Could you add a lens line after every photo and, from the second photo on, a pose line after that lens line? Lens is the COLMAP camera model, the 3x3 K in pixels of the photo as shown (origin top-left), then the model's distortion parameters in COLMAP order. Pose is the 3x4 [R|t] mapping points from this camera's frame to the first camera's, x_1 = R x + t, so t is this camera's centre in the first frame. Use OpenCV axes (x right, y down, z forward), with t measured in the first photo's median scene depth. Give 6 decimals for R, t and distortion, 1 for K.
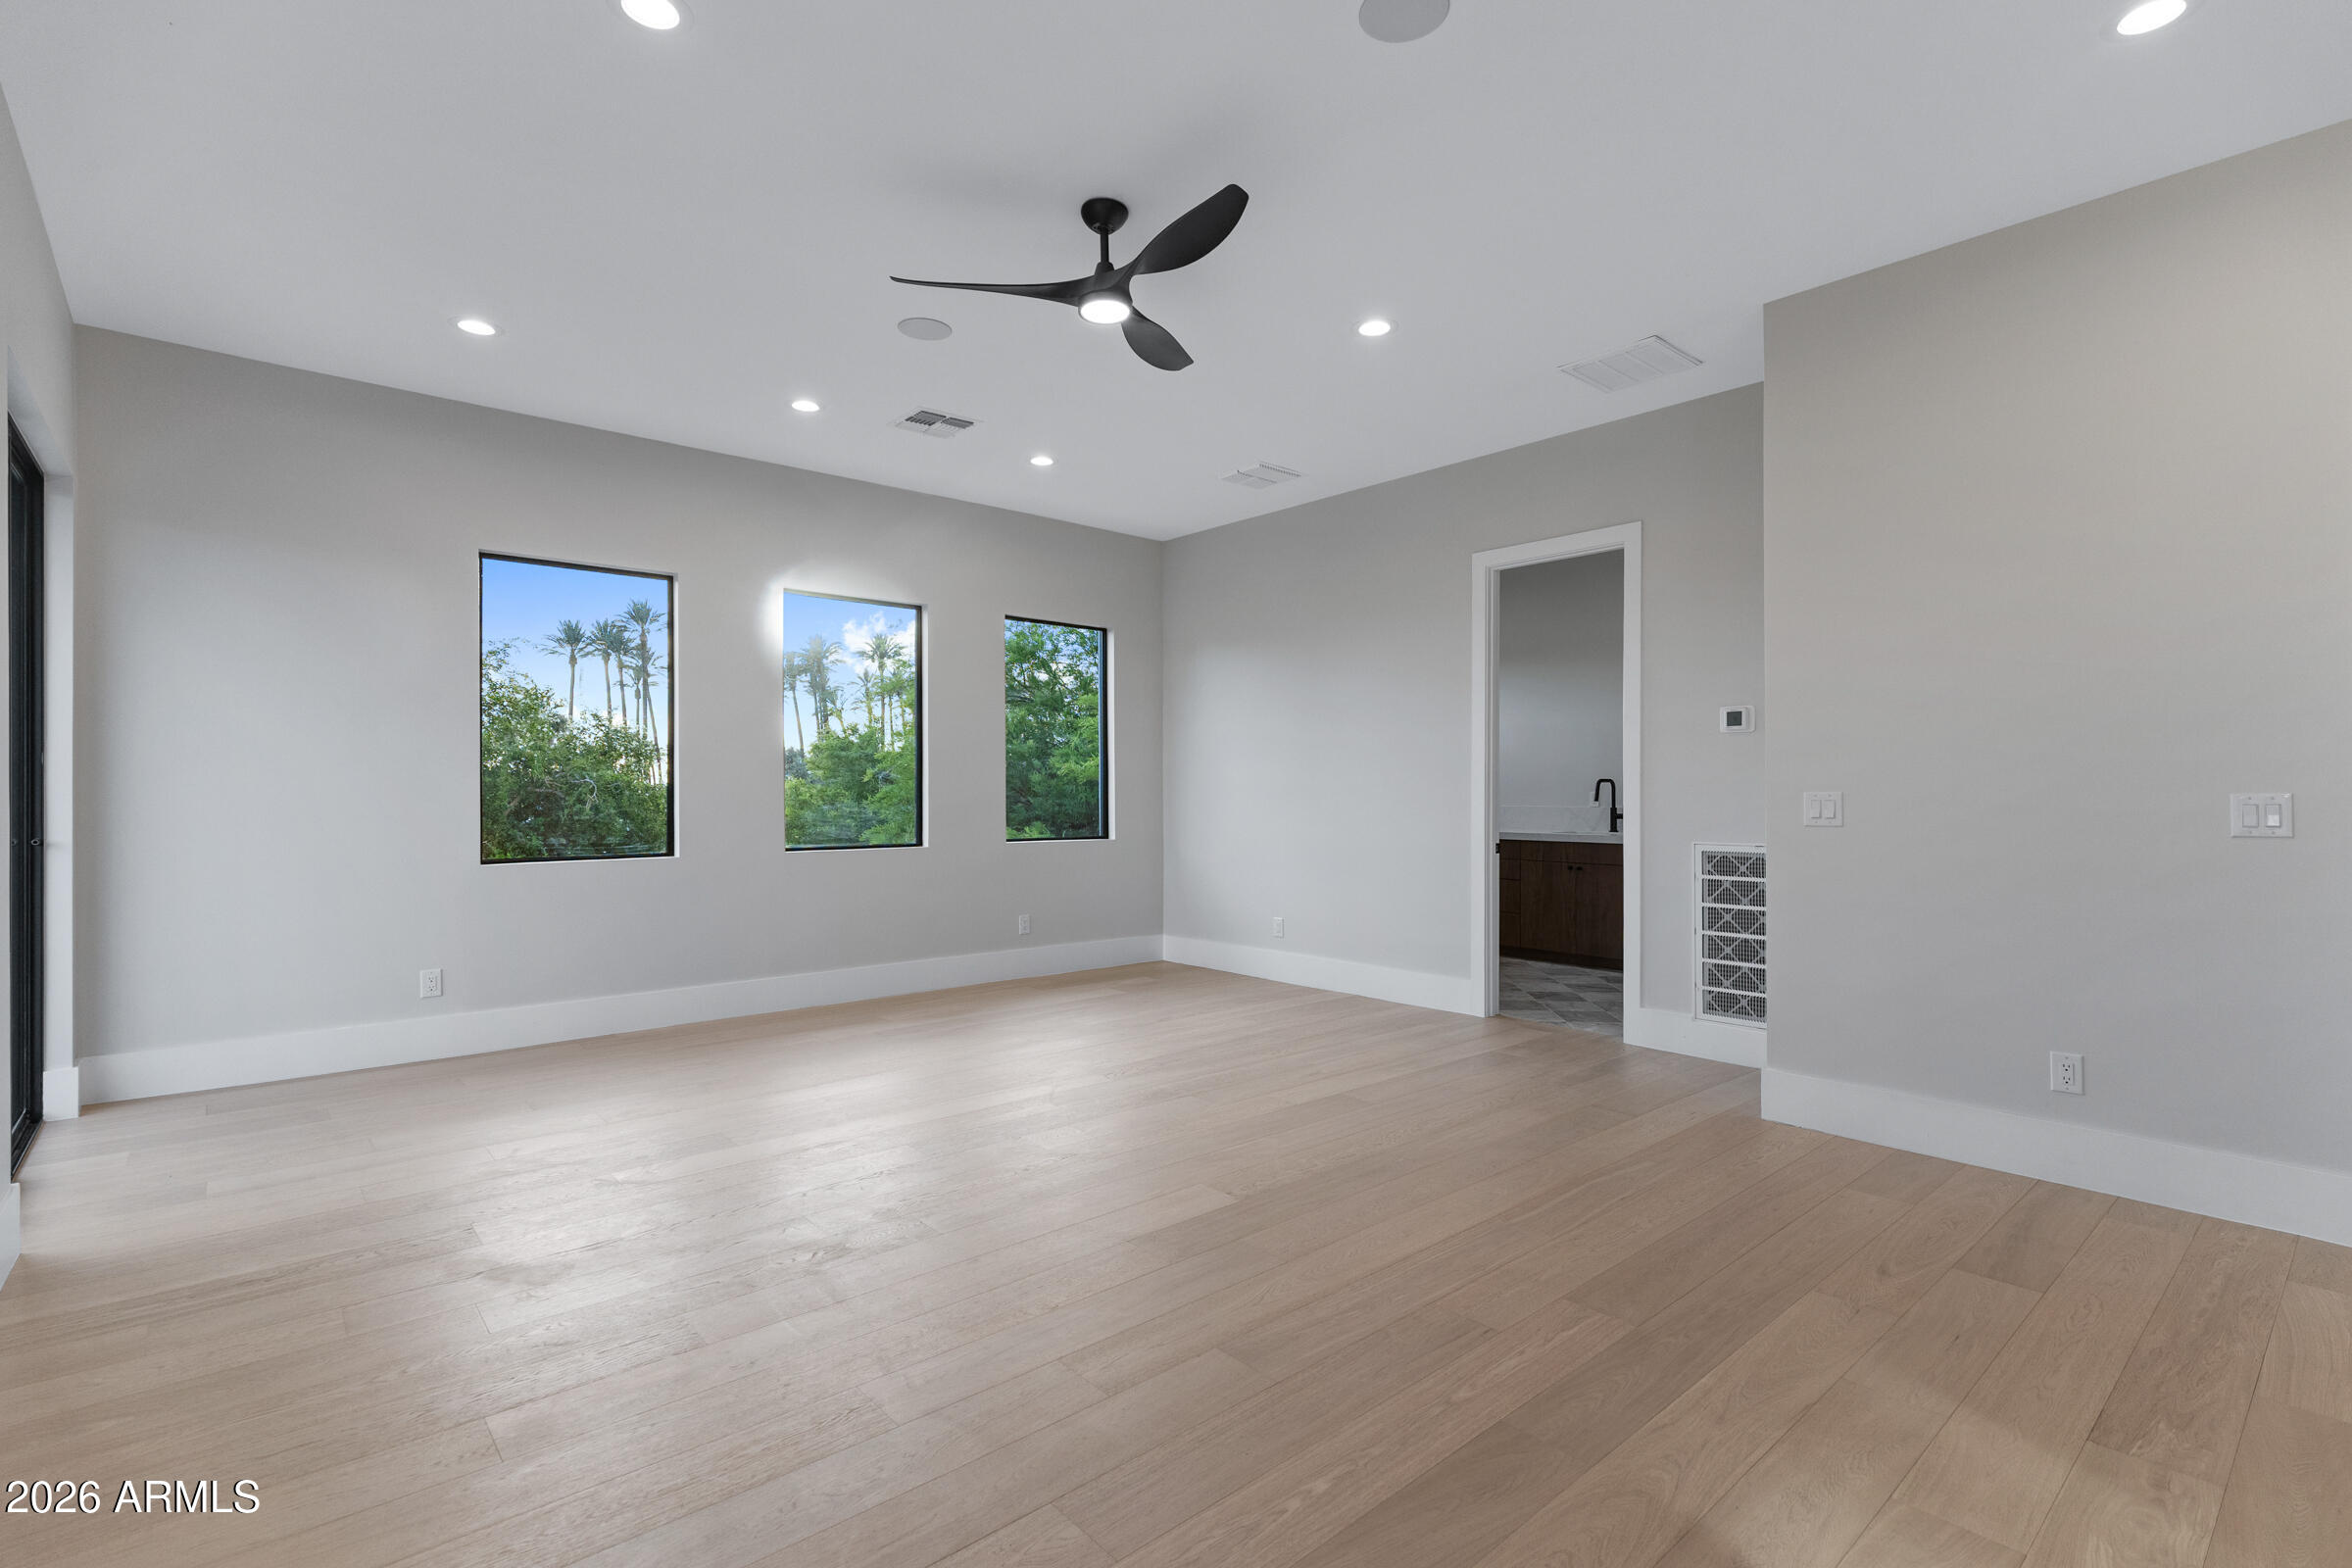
lens RADIAL K [[1085.0, 0, 1186.9], [0, 1085.0, 783.3], [0, 0, 1]] dist [0.000409, -0.000025]
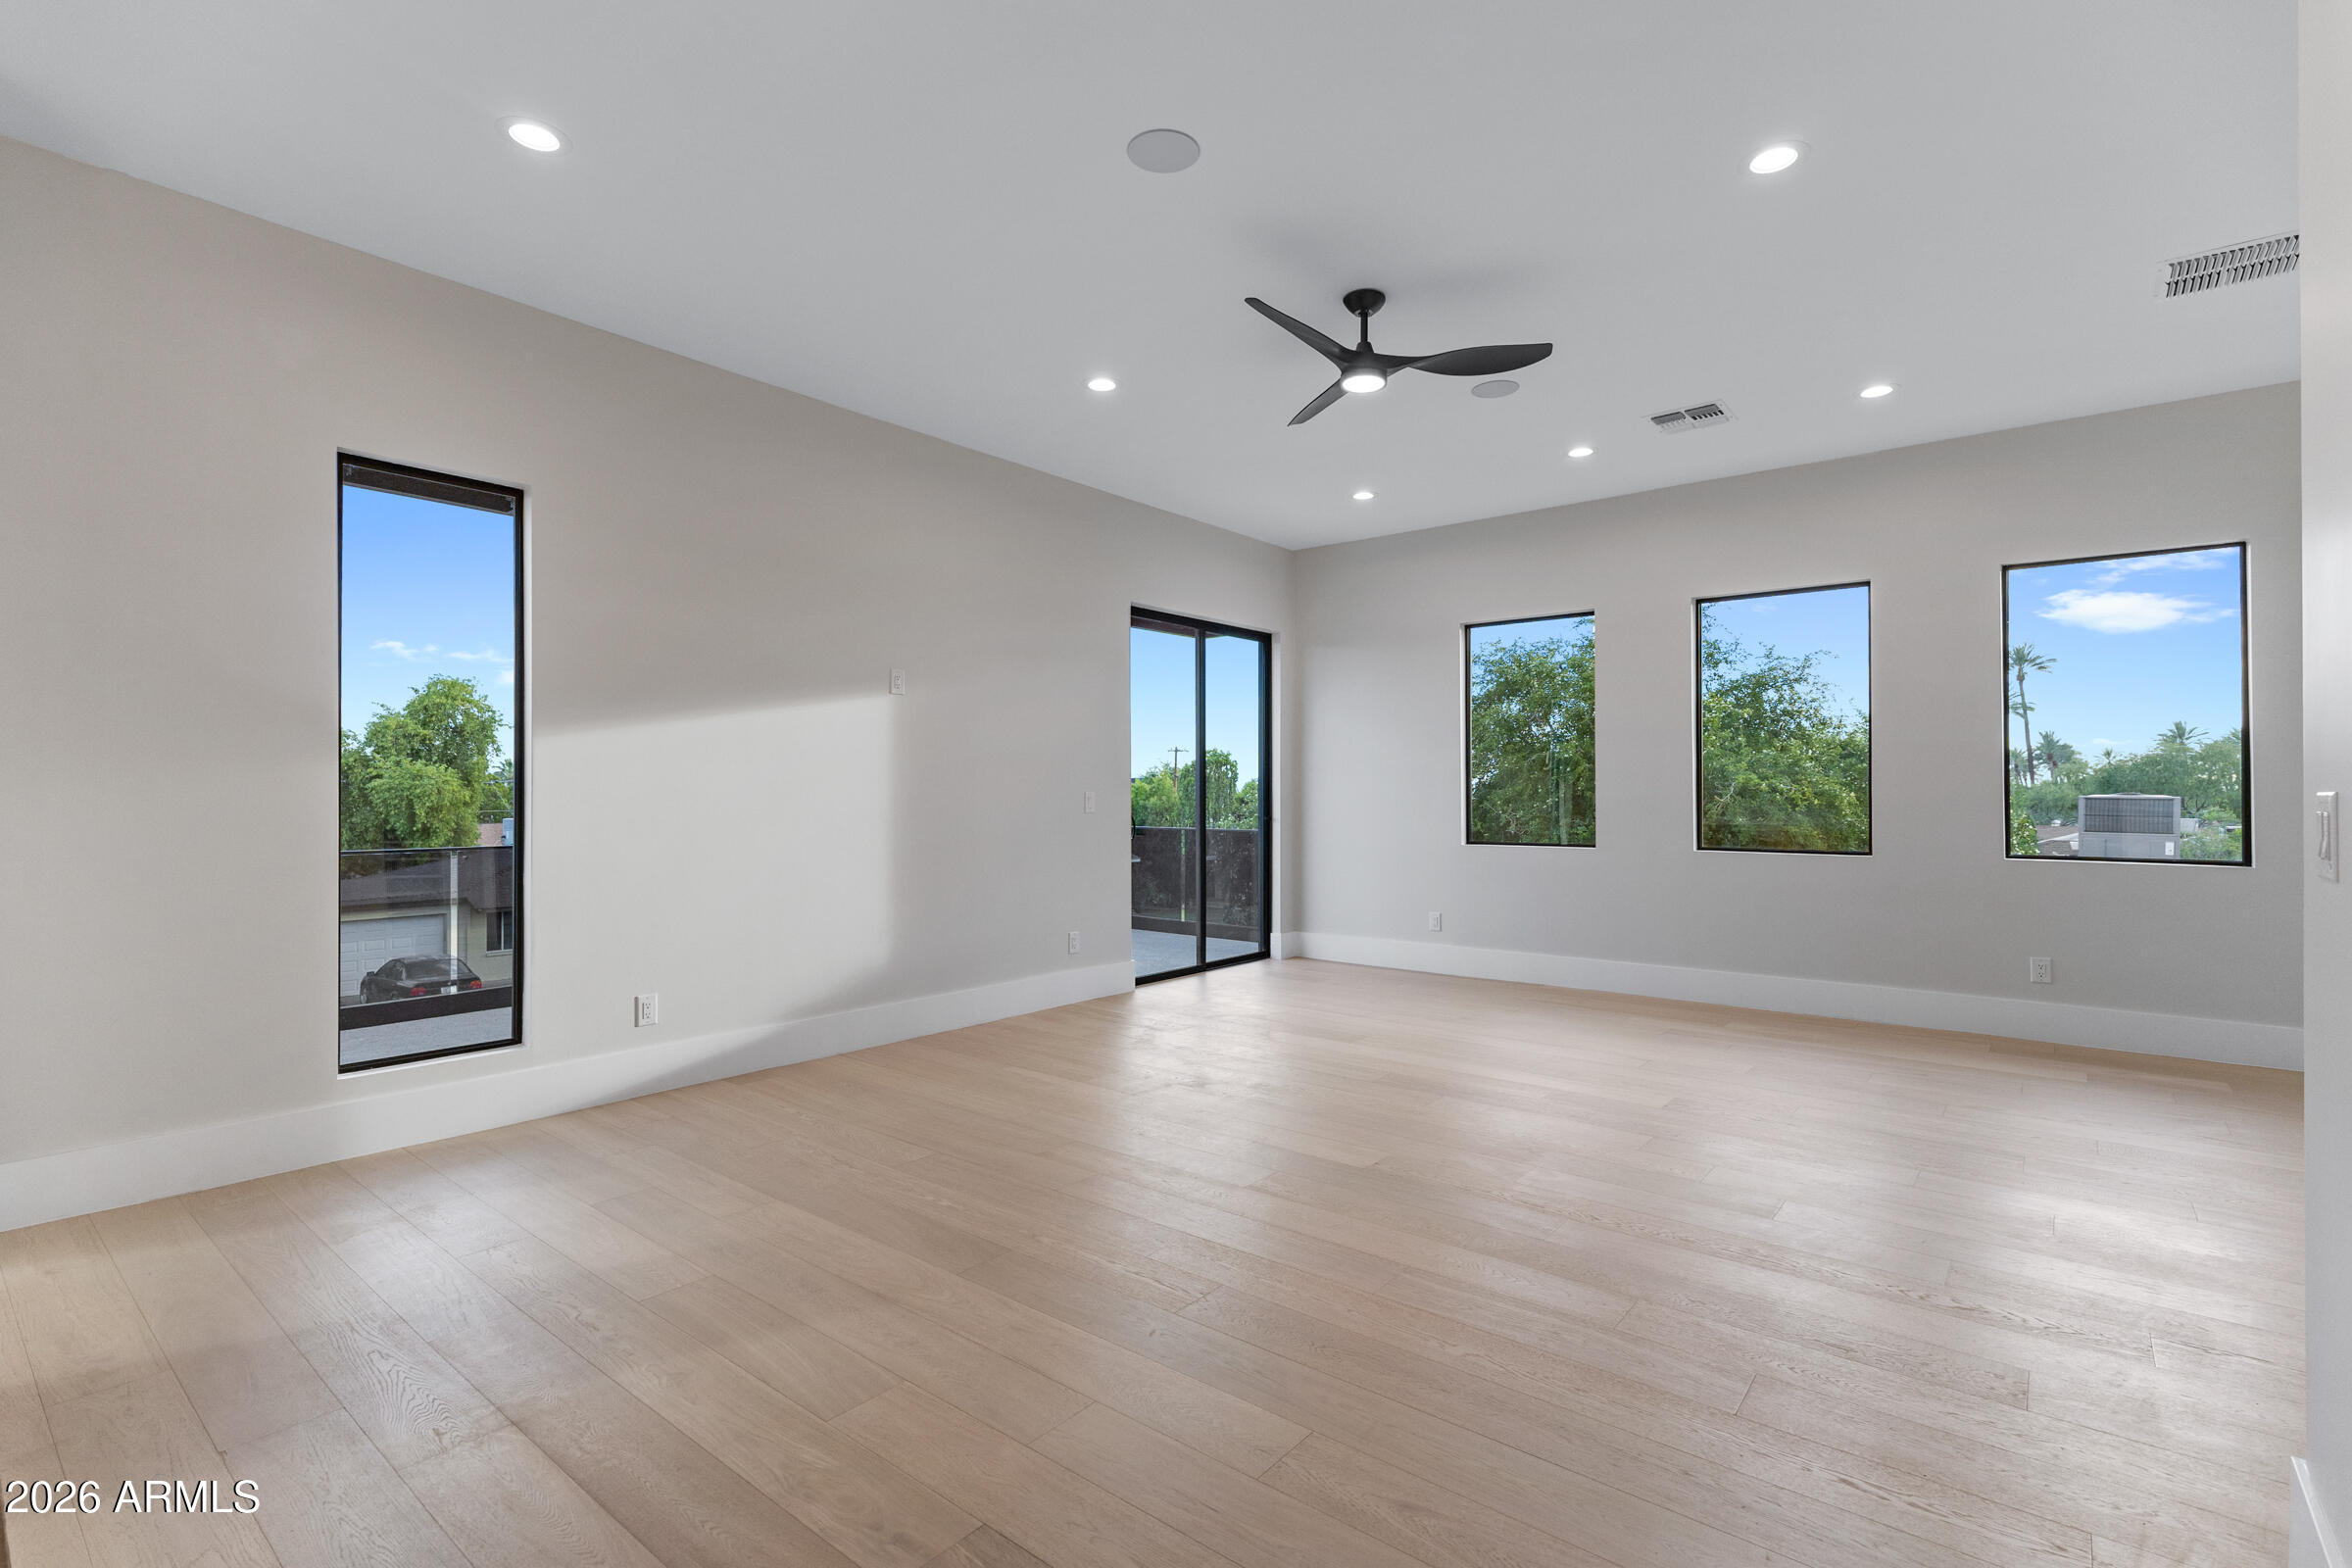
lens RADIAL K [[1085.0, 0, 1186.9], [0, 1085.0, 783.3], [0, 0, 1]] dist [0.000409, -0.000025]
pose [[0.169485, -0.006651, -0.985510, 0.712180], [0.006177, 0.999965, -0.005686, 0.001939], [0.985513, -0.005123, 0.169520, 0.417035]]
